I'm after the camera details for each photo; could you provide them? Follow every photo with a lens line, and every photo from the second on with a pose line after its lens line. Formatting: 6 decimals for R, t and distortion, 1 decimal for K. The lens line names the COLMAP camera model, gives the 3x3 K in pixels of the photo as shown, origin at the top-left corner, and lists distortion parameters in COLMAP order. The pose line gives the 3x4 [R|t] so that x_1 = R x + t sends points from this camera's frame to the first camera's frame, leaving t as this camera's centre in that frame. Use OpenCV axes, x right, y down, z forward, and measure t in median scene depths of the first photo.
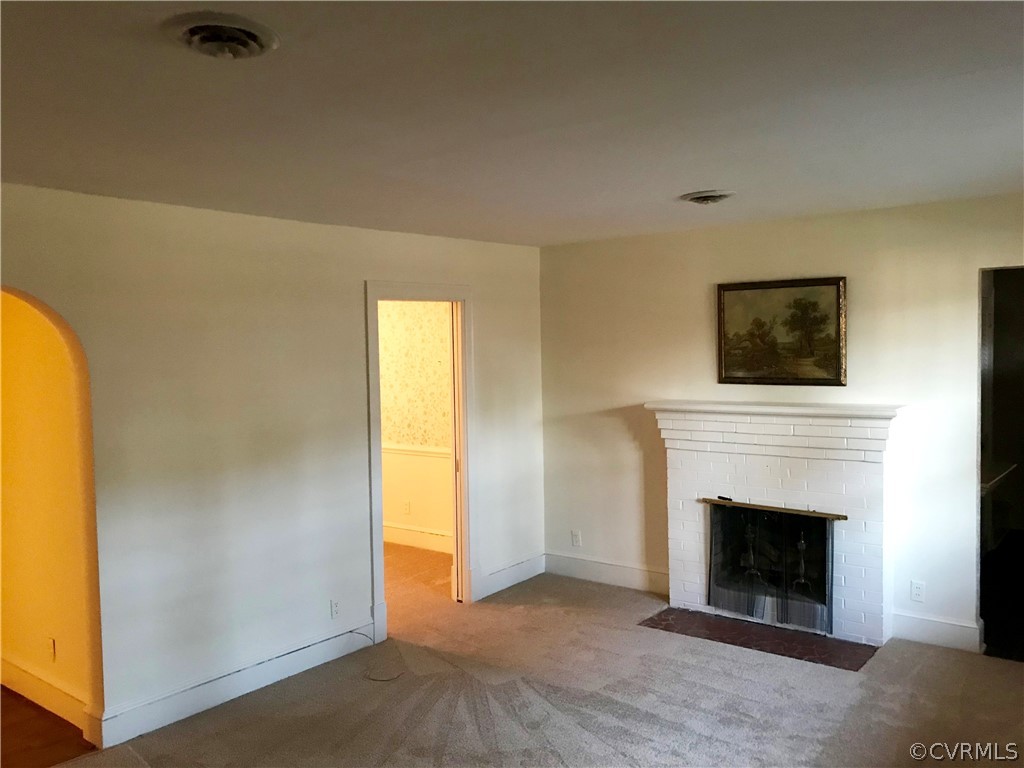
lens RADIAL K [[846.6, 0, 516.4], [0, 846.6, 383.6], [0, 0, 1]] dist [0.065404, -0.080757]
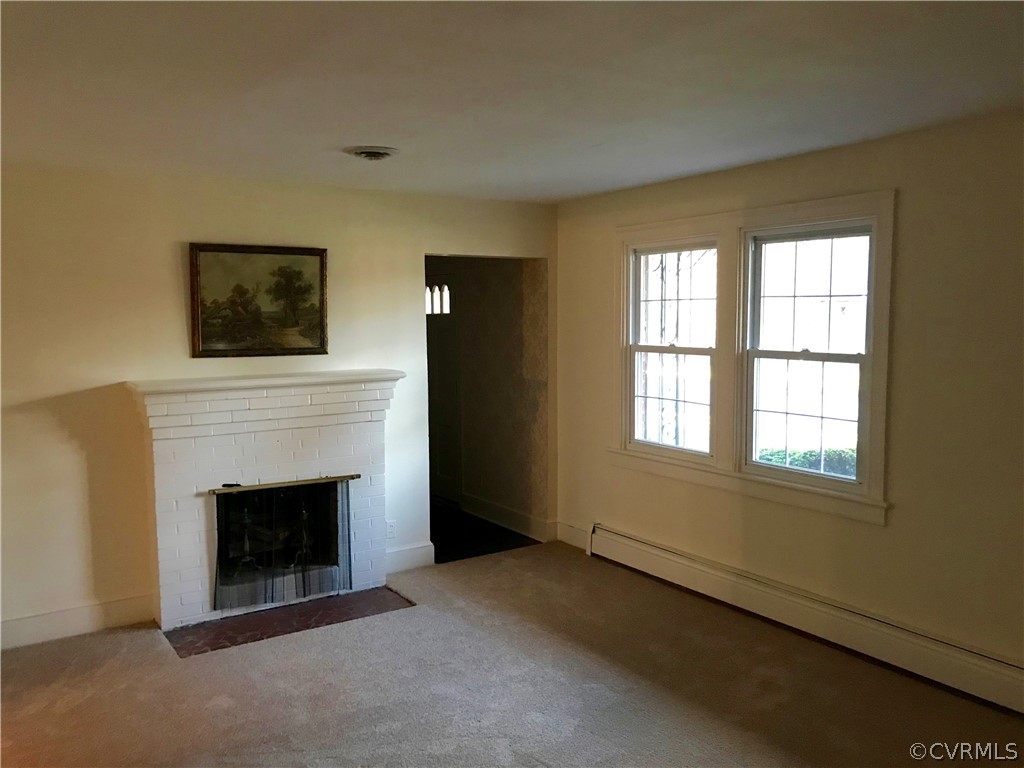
lens RADIAL K [[846.6, 0, 514.1], [0, 846.6, 383.3], [0, 0, 1]] dist [0.065404, -0.080757]
pose [[0.329293, -0.064063, 0.942052, -0.503718], [0.046273, 0.997592, 0.051666, -0.004361], [-0.943093, 0.026578, 0.331465, 0.426832]]
